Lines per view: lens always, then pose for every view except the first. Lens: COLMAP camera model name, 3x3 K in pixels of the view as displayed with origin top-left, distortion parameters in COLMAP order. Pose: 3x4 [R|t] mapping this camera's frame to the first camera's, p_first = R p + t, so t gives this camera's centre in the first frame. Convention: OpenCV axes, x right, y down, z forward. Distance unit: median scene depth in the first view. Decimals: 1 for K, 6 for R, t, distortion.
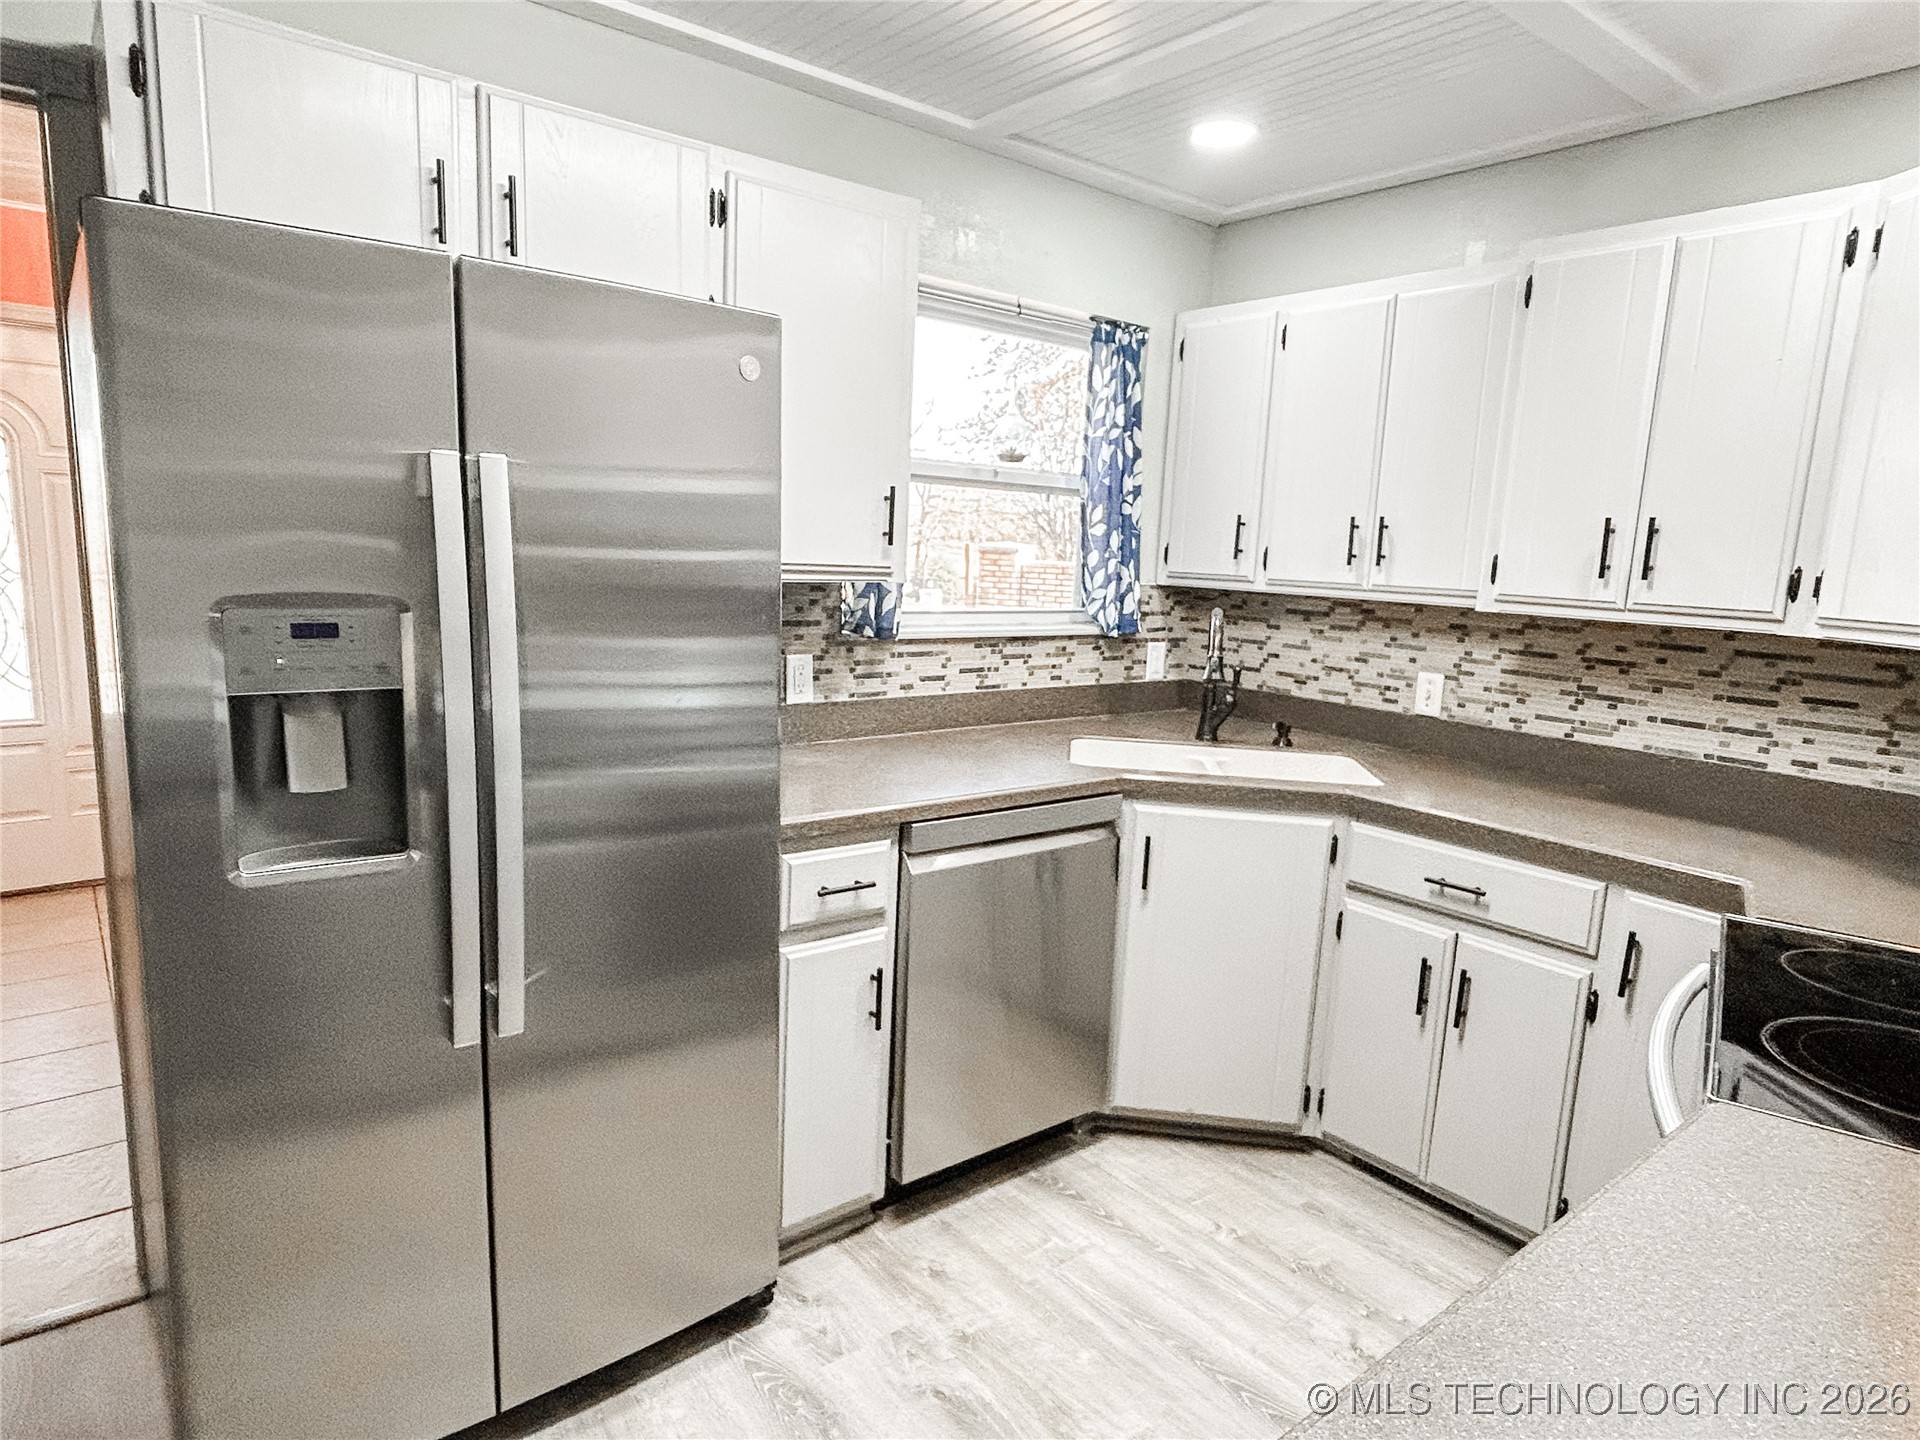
lens RADIAL K [[1122.3, 0, 949.2], [0, 1122.3, 723.4], [0, 0, 1]] dist [-0.001473, -0.004127]
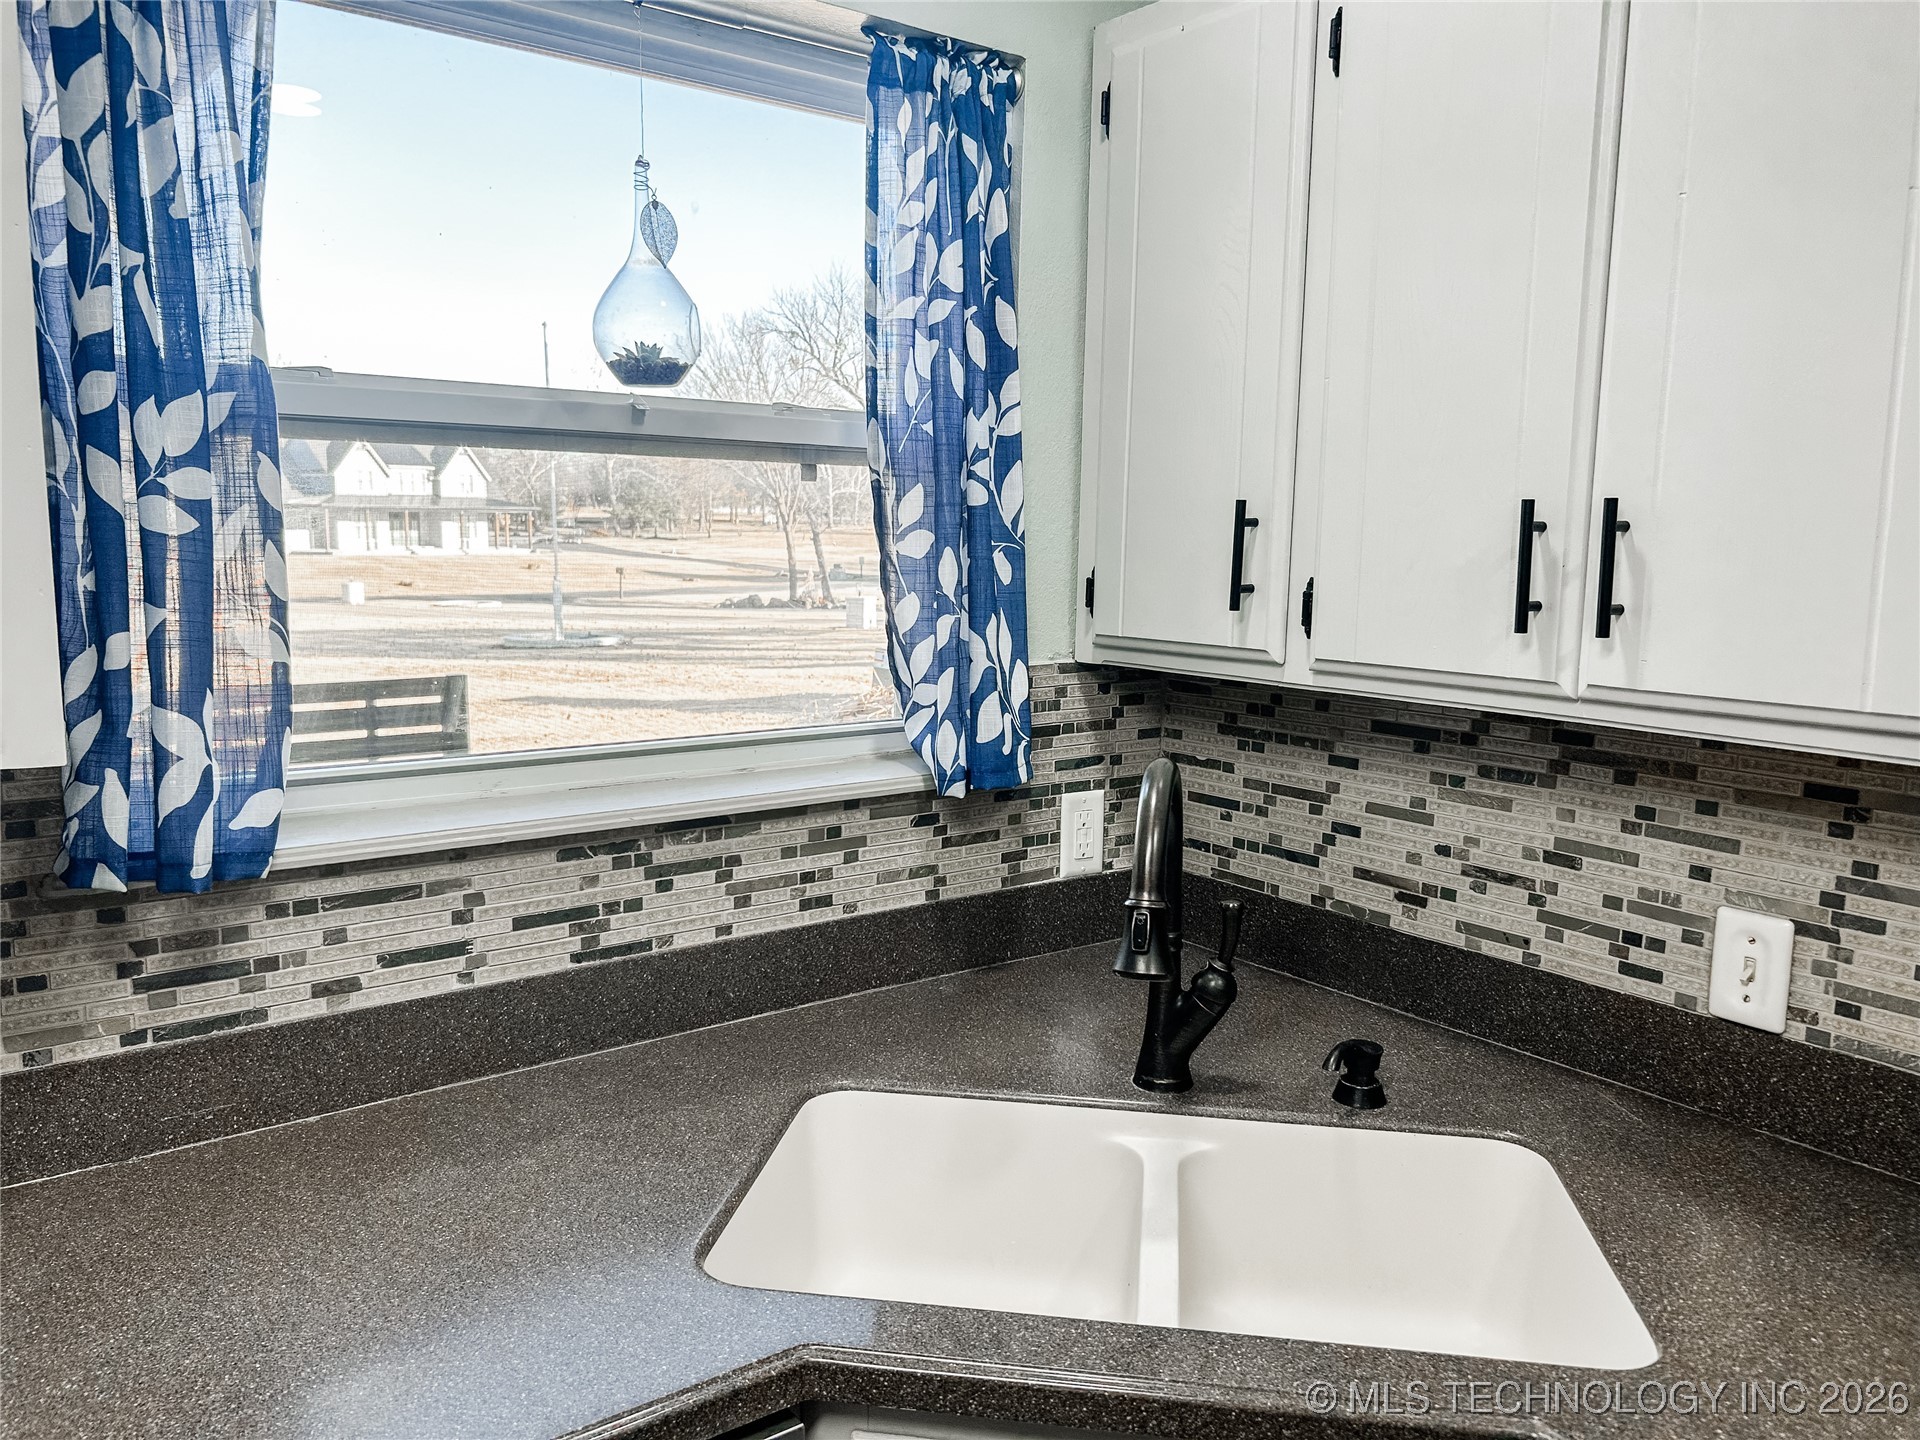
lens RADIAL K [[1434.1, 0, 972.6], [0, 1434.1, 733.3], [0, 0, 1]] dist [0.056397, -0.085924]
pose [[0.999319, -0.024238, -0.027820, 0.181926], [0.023803, 0.999591, -0.015843, -0.100323], [0.028193, 0.015170, 0.999487, 0.502870]]
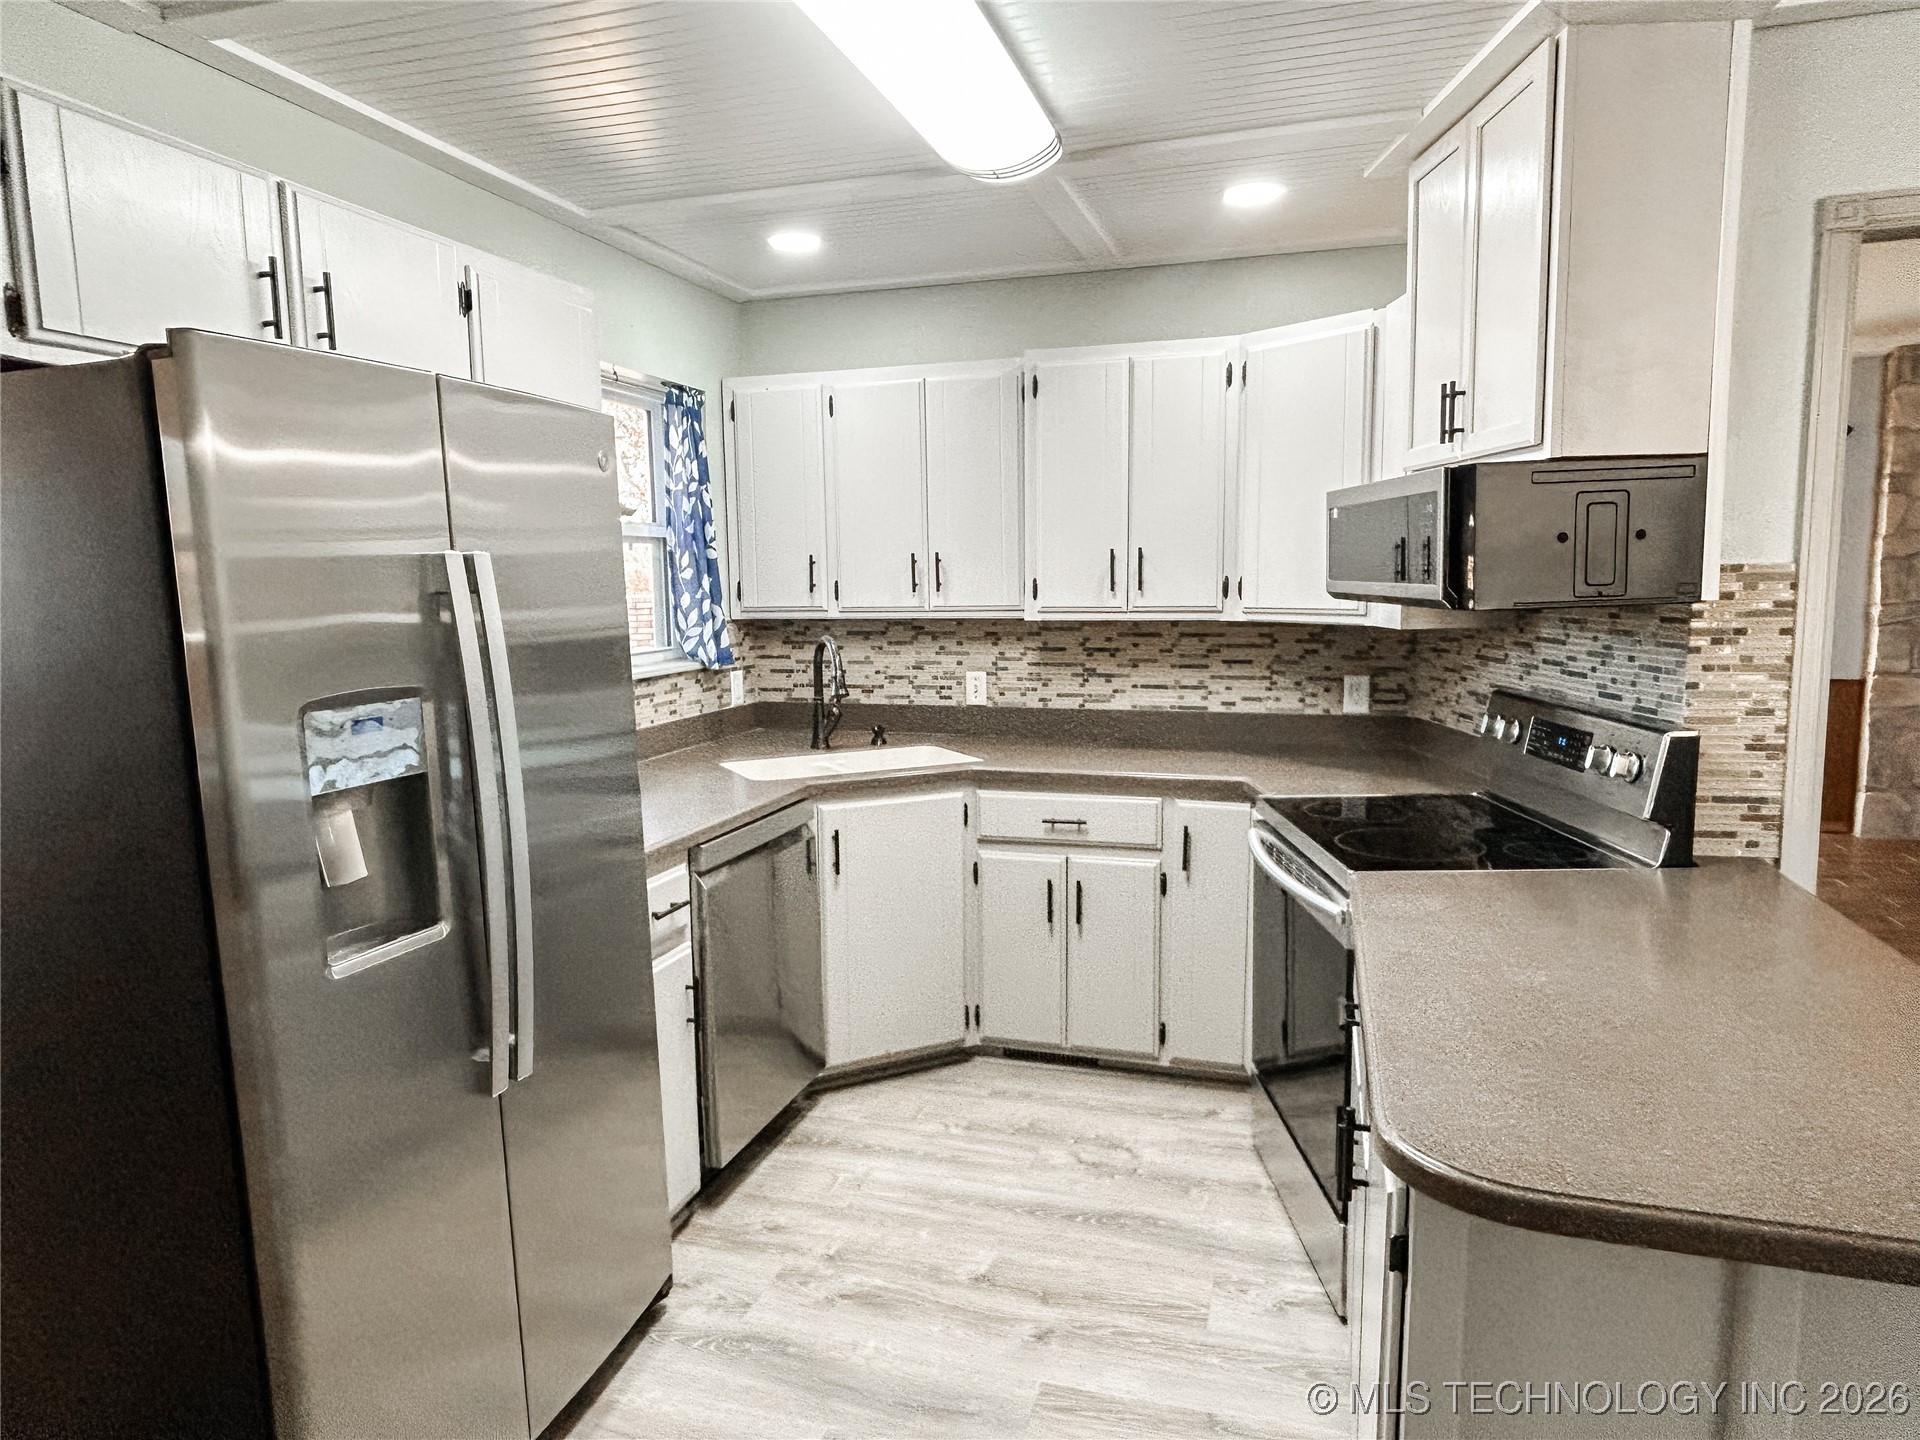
lens RADIAL K [[1200.7, 0, 946.1], [0, 1200.7, 722.7], [0, 0, 1]] dist [0.000482, -0.003259]
pose [[0.827538, -0.124986, 0.547320, -0.343489], [0.139823, 0.990068, 0.014682, -0.011888], [-0.543719, 0.064378, 0.836795, -0.115450]]
